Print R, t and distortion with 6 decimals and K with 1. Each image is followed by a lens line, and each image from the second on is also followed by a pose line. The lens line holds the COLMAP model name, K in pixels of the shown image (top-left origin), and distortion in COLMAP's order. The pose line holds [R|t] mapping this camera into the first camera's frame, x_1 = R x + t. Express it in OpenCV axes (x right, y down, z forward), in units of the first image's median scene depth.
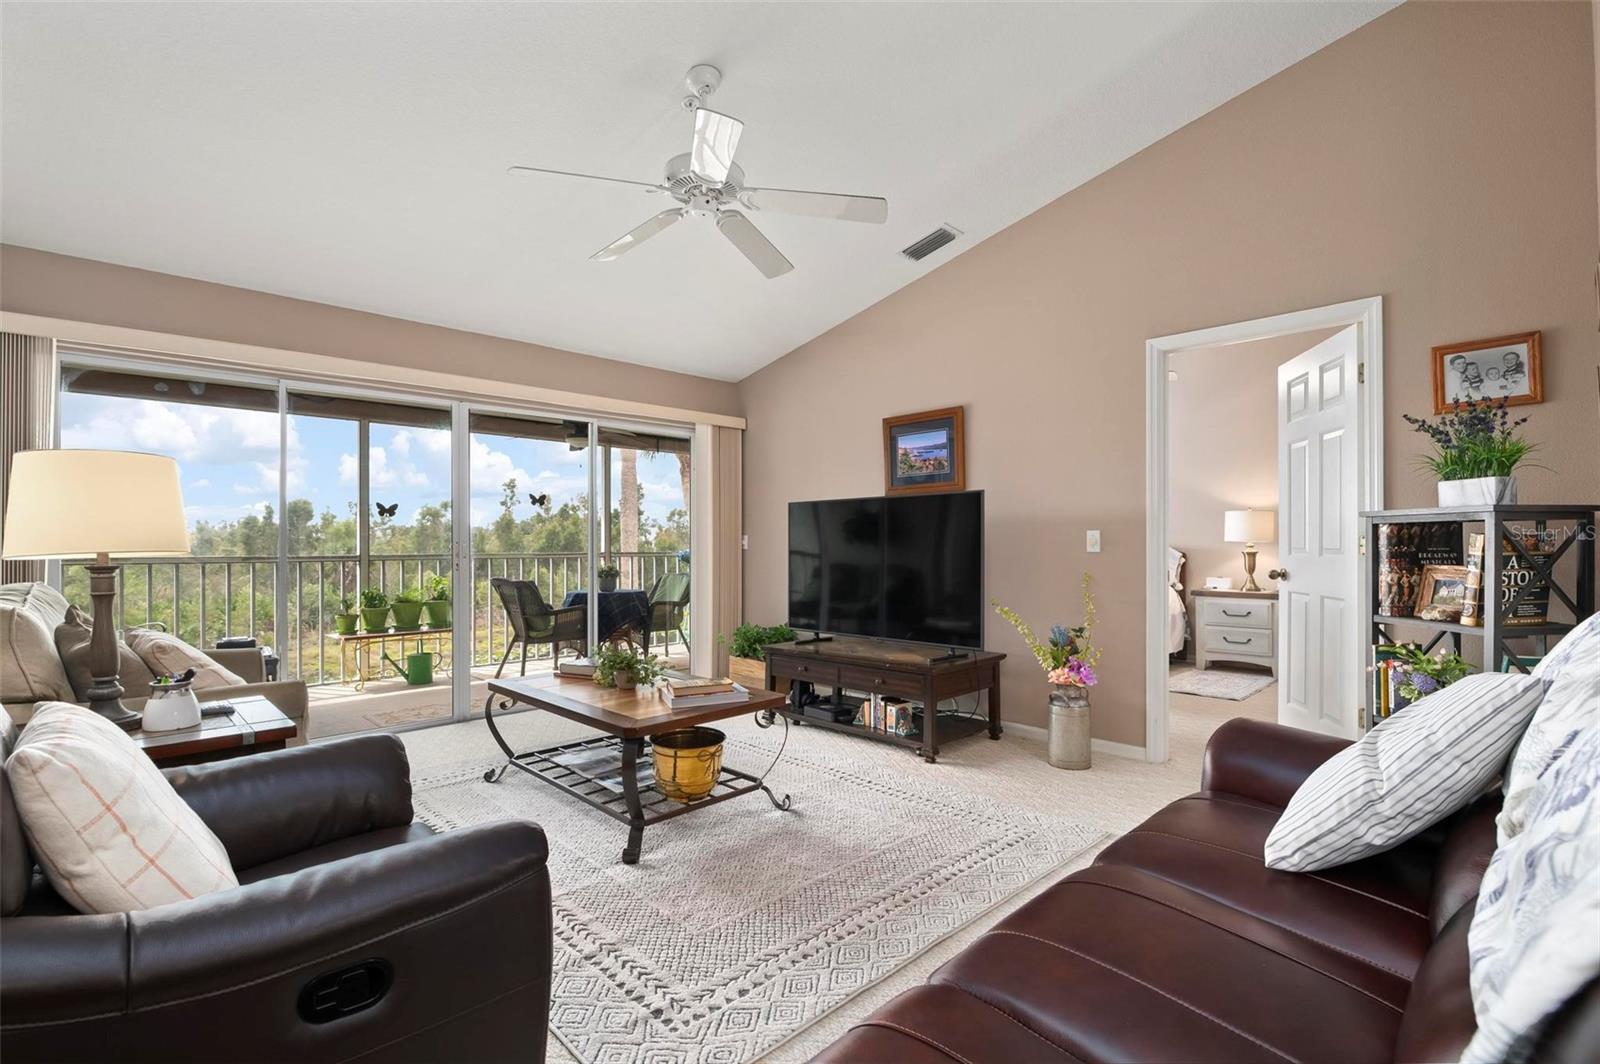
lens RADIAL K [[734.4, 0, 805.5], [0, 734.4, 537.0], [0, 0, 1]] dist [0.000790, -0.010313]
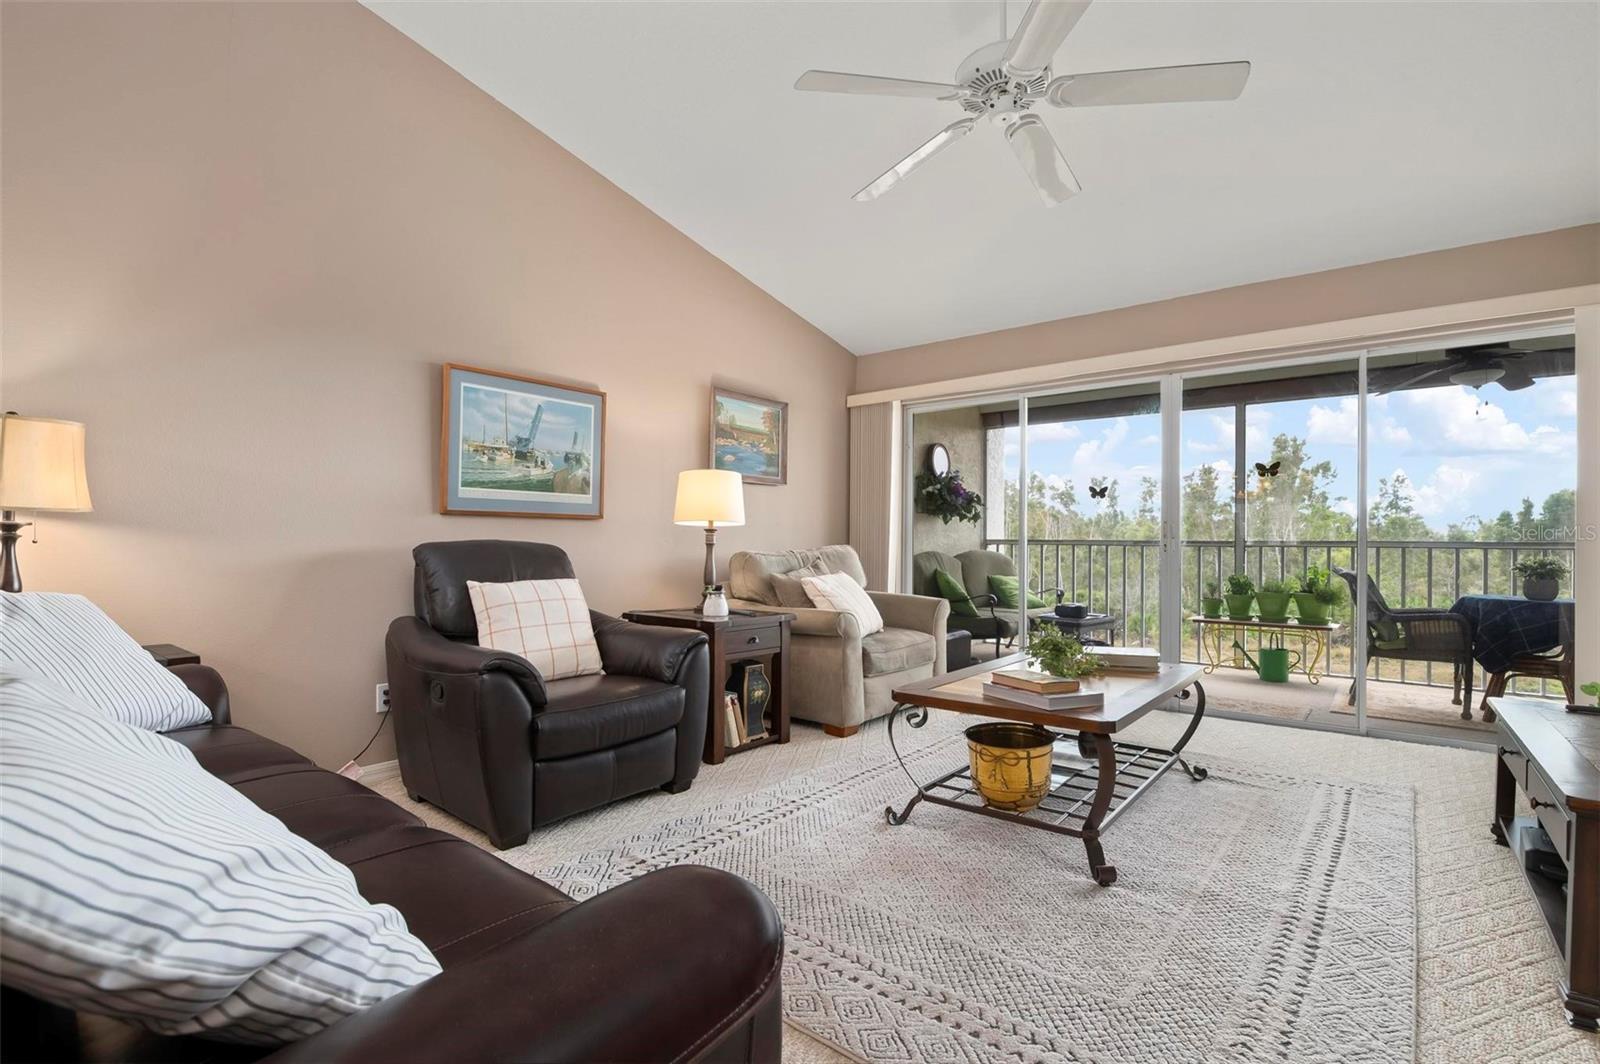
lens RADIAL K [[734.4, 0, 805.5], [0, 734.4, 537.0], [0, 0, 1]] dist [0.000790, -0.010313]
pose [[0.110455, -0.003434, -0.993875, 0.393121], [0.004387, 0.999986, -0.002967, 0.025997], [0.993871, -0.004032, 0.110468, 0.398294]]
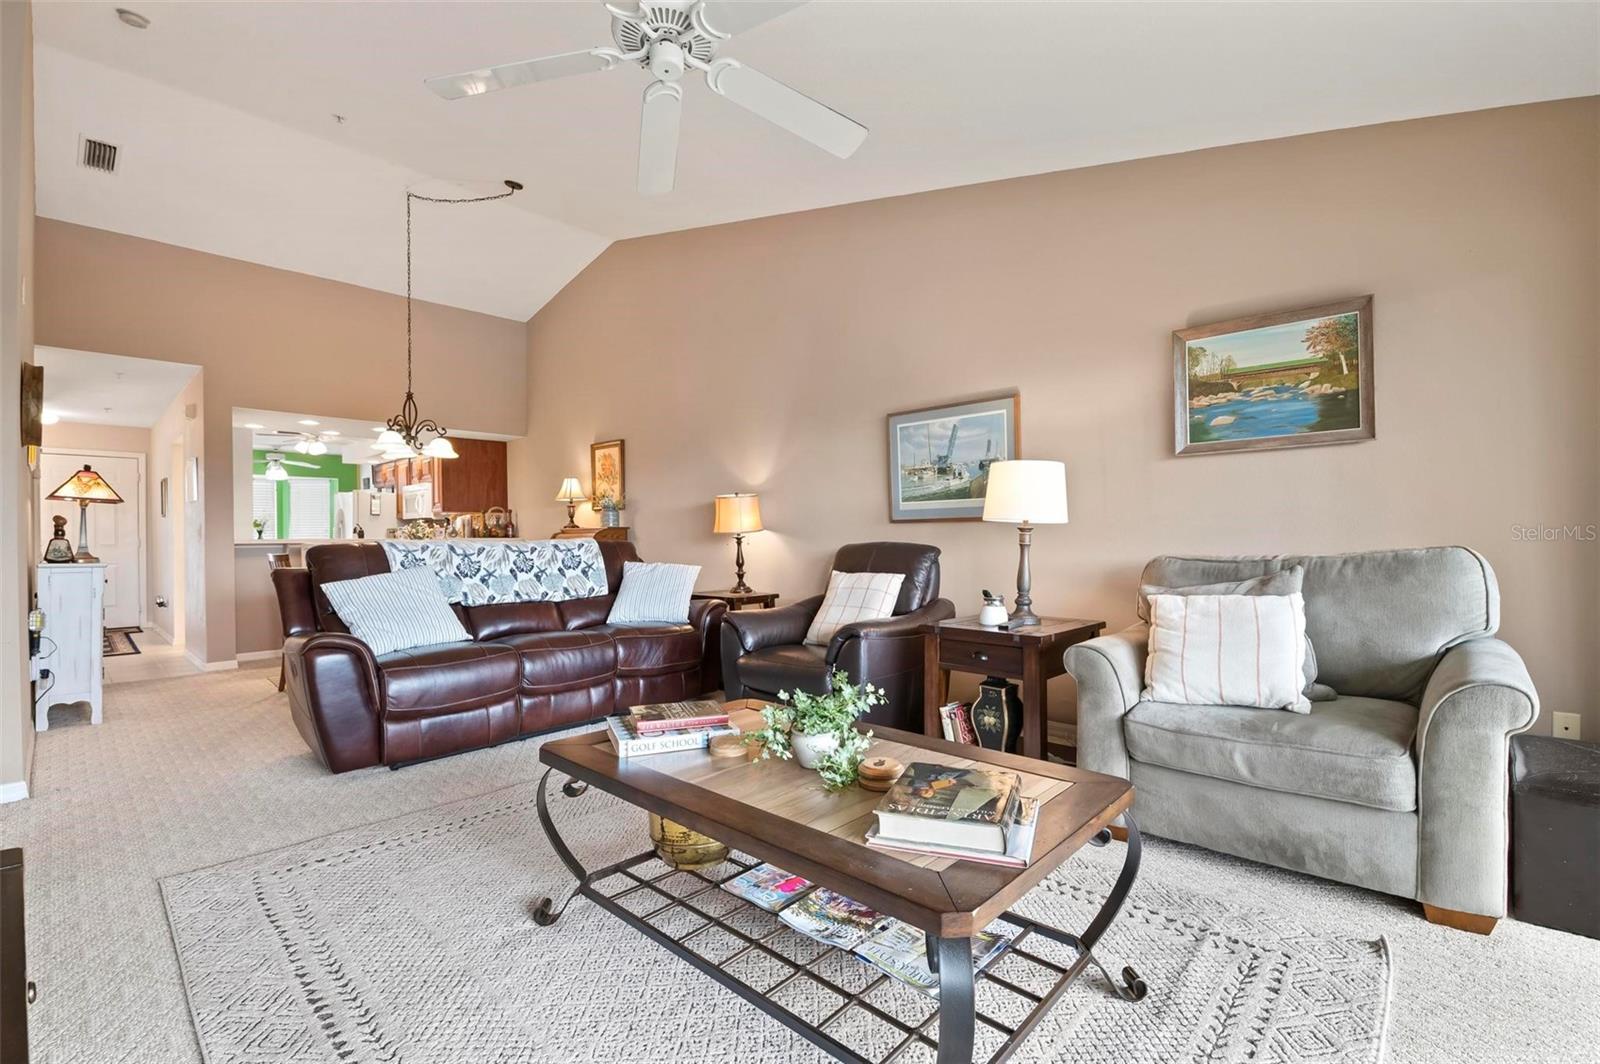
lens RADIAL K [[690.9, 0, 796.3], [0, 690.9, 537.6], [0, 0, 1]] dist [-0.015127, -0.000551]
pose [[-0.999079, 0.013247, -0.040817, -0.139623], [0.013751, 0.999832, -0.012105, 0.028743], [0.040650, -0.012655, -0.999093, 0.997402]]
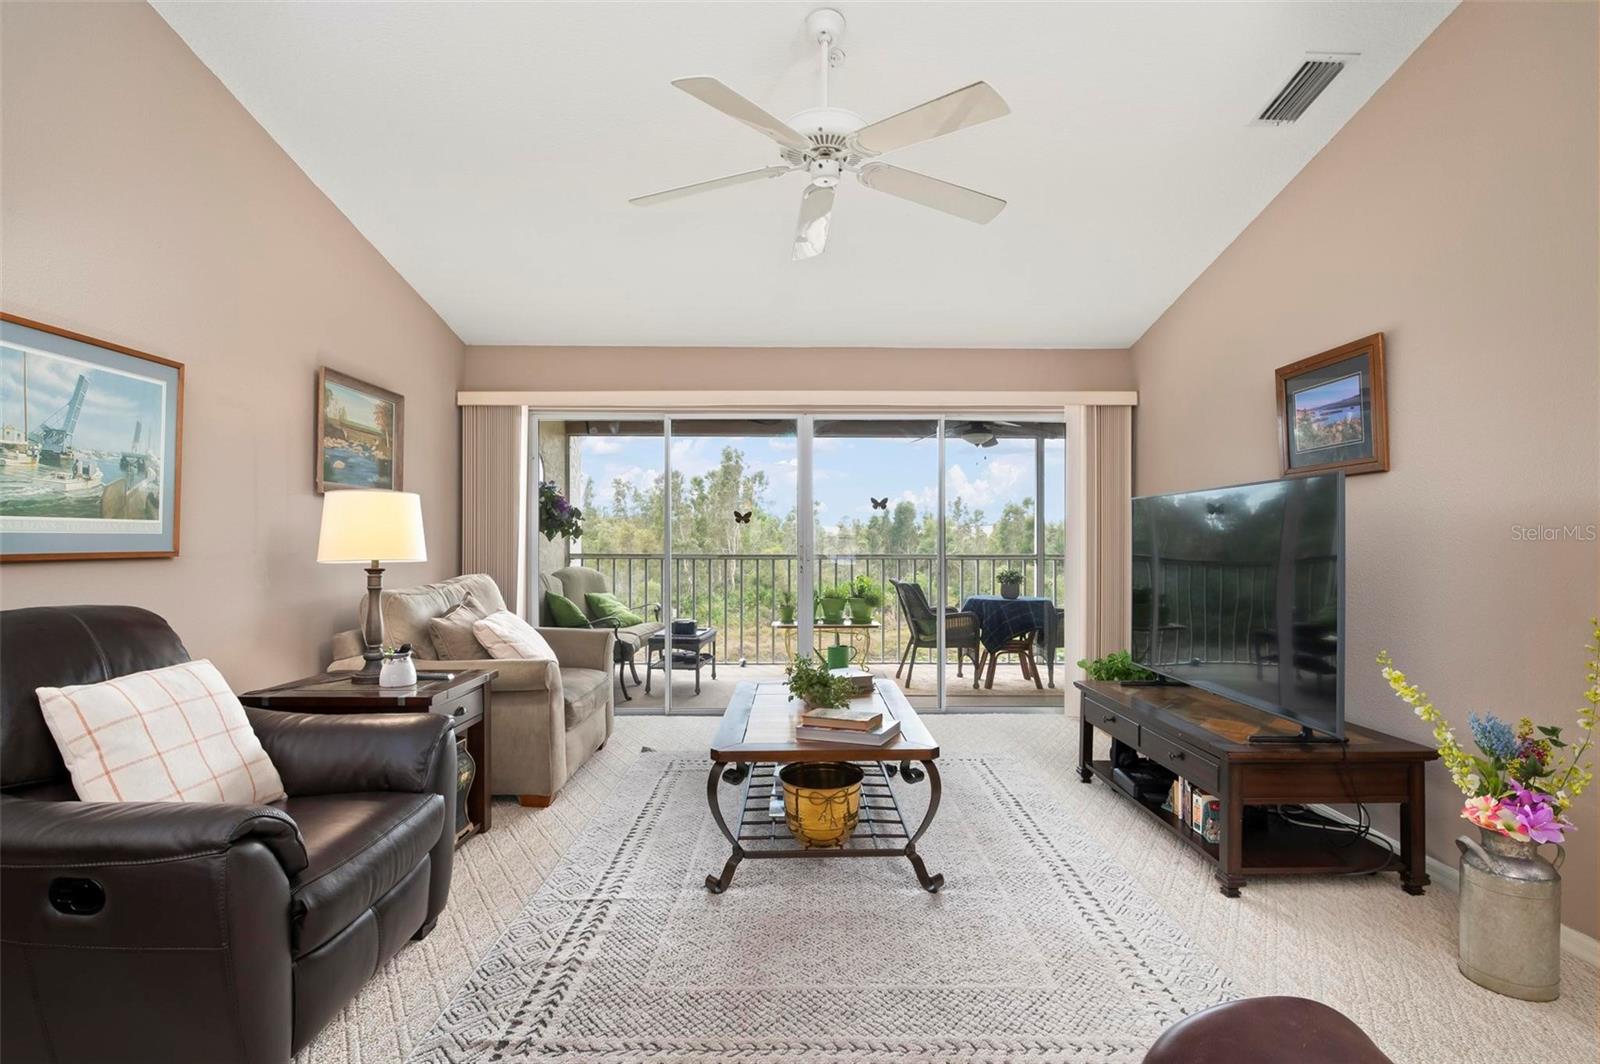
lens RADIAL K [[760.2, 0, 807.9], [0, 760.2, 535.6], [0, 0, 1]] dist [0.002576, -0.012653]
pose [[0.722825, 0.001044, -0.691030, 0.275171], [0.002755, 0.999987, 0.004392, -0.012008], [0.691026, -0.005078, 0.722813, 0.192090]]
